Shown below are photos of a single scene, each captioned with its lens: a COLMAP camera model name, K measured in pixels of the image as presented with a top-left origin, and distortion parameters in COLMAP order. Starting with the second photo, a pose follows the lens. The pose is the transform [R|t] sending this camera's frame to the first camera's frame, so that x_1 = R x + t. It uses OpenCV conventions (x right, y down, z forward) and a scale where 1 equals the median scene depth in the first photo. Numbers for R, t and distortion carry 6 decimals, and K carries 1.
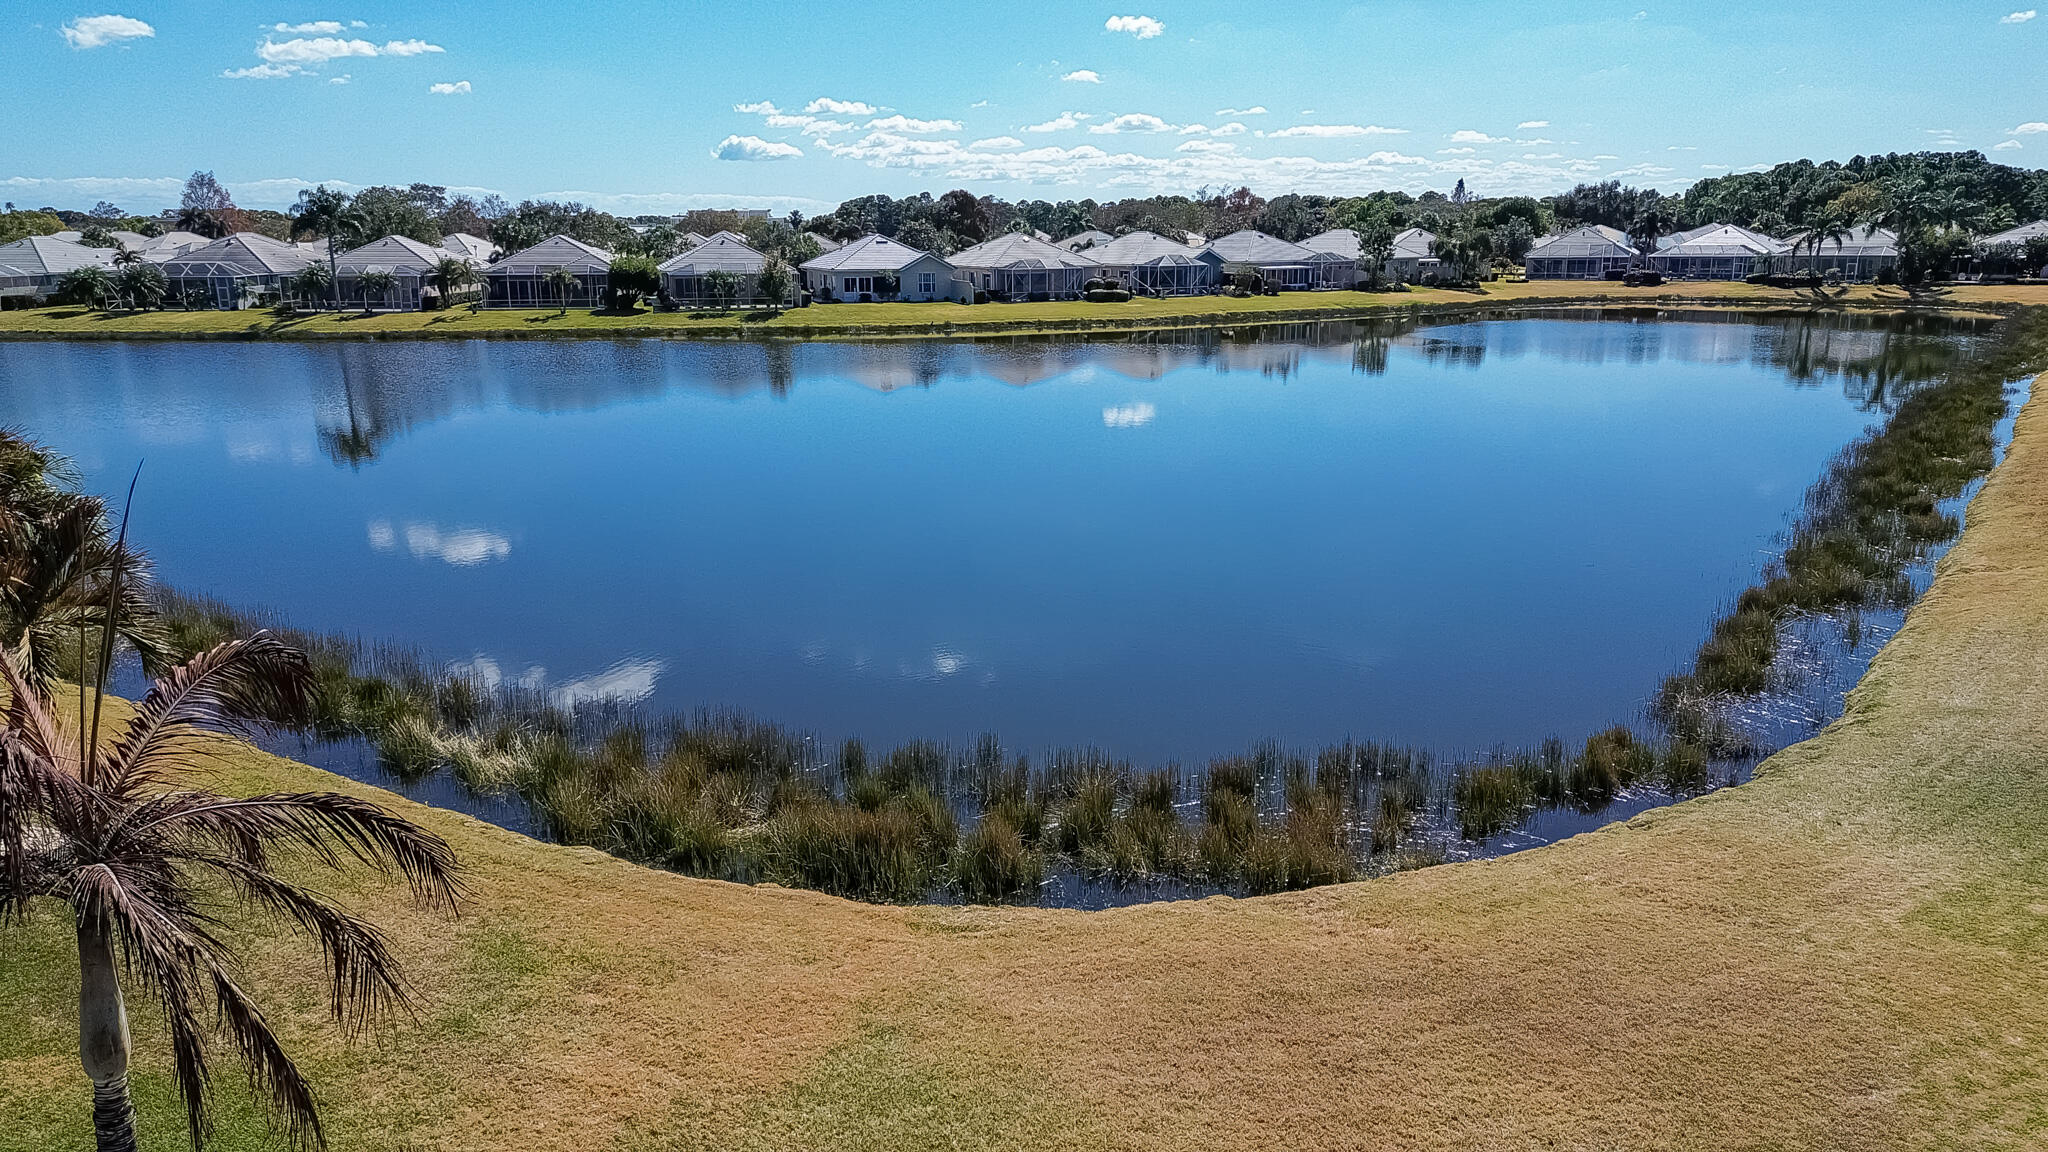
lens RADIAL K [[1440.8, 0, 1024.0], [0, 1440.8, 576.0], [0, 0, 1]] dist [0.074583, -0.078404]
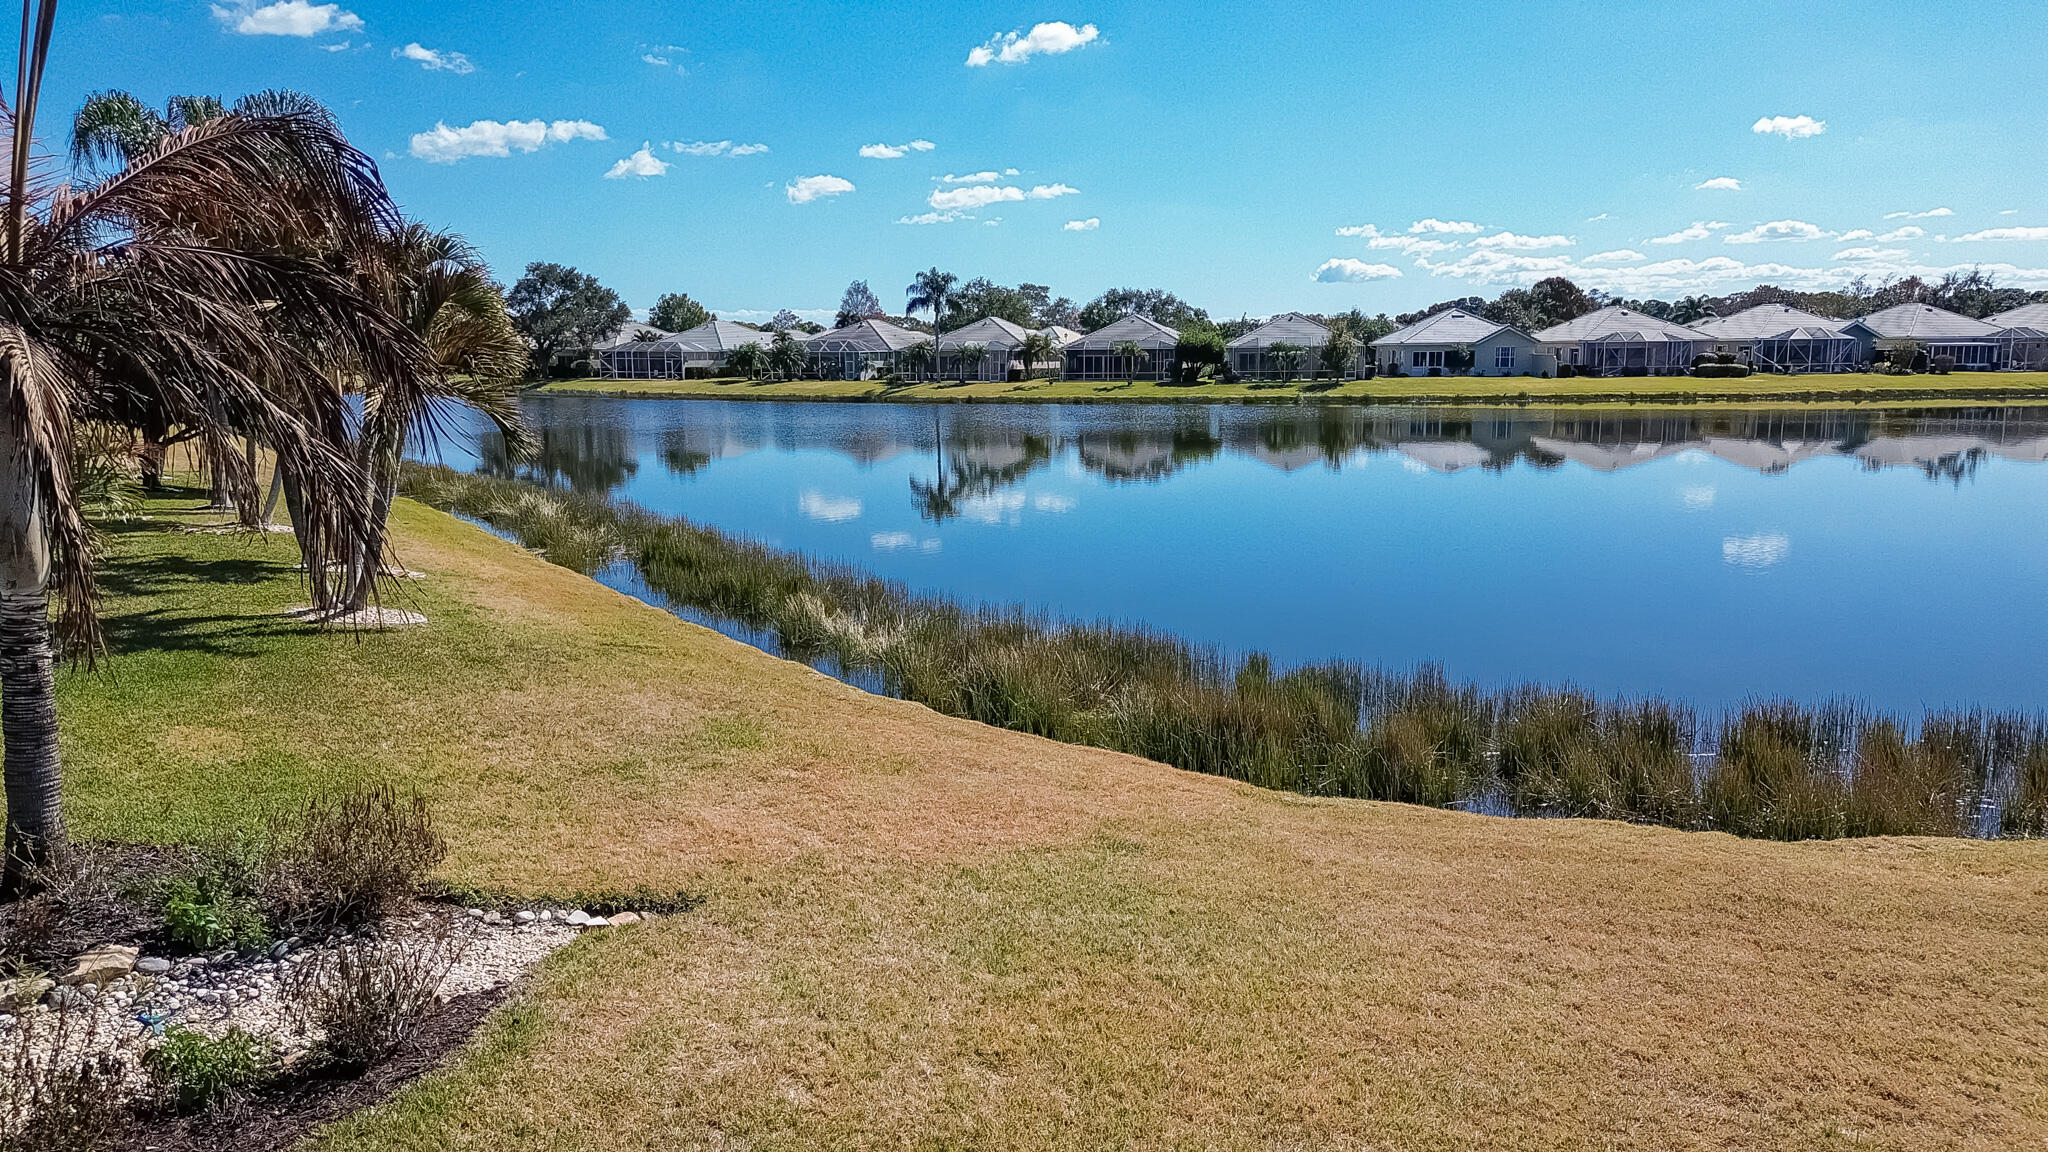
lens RADIAL K [[1440.8, 0, 1024.0], [0, 1440.8, 576.0], [0, 0, 1]] dist [0.074583, -0.078404]
pose [[0.923386, 0.059552, -0.379226, 0.011187], [-0.088365, 0.994338, -0.059017, 0.021829], [0.373564, 0.088005, 0.923420, 0.031259]]
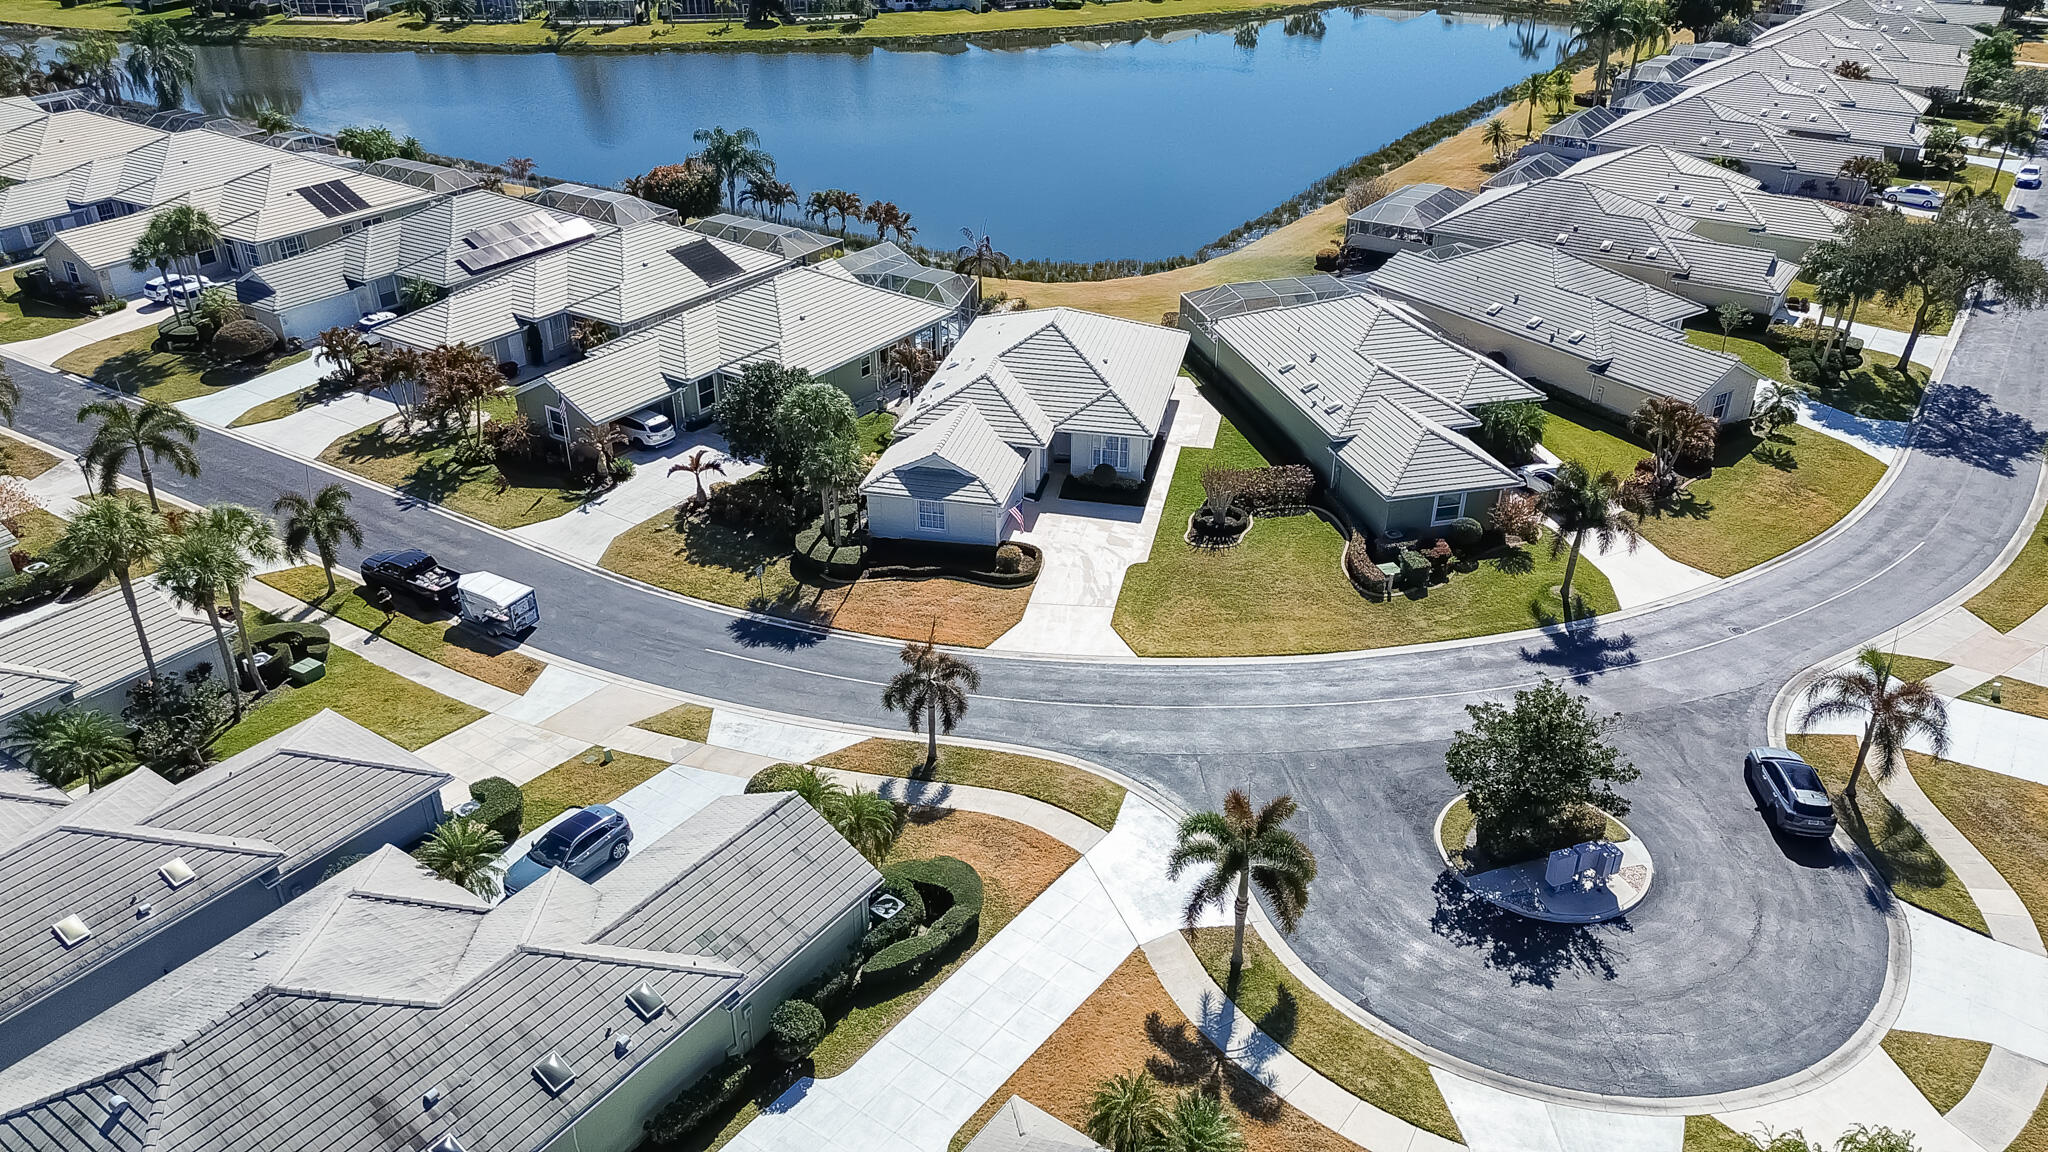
lens RADIAL K [[1440.8, 0, 1024.0], [0, 1440.8, 576.0], [0, 0, 1]] dist [0.074583, -0.078404]
pose [[0.999402, -0.009713, 0.033177, -0.047395], [0.000463, 0.963389, 0.268106, -0.026361], [-0.034567, -0.267930, 0.962818, -0.670140]]
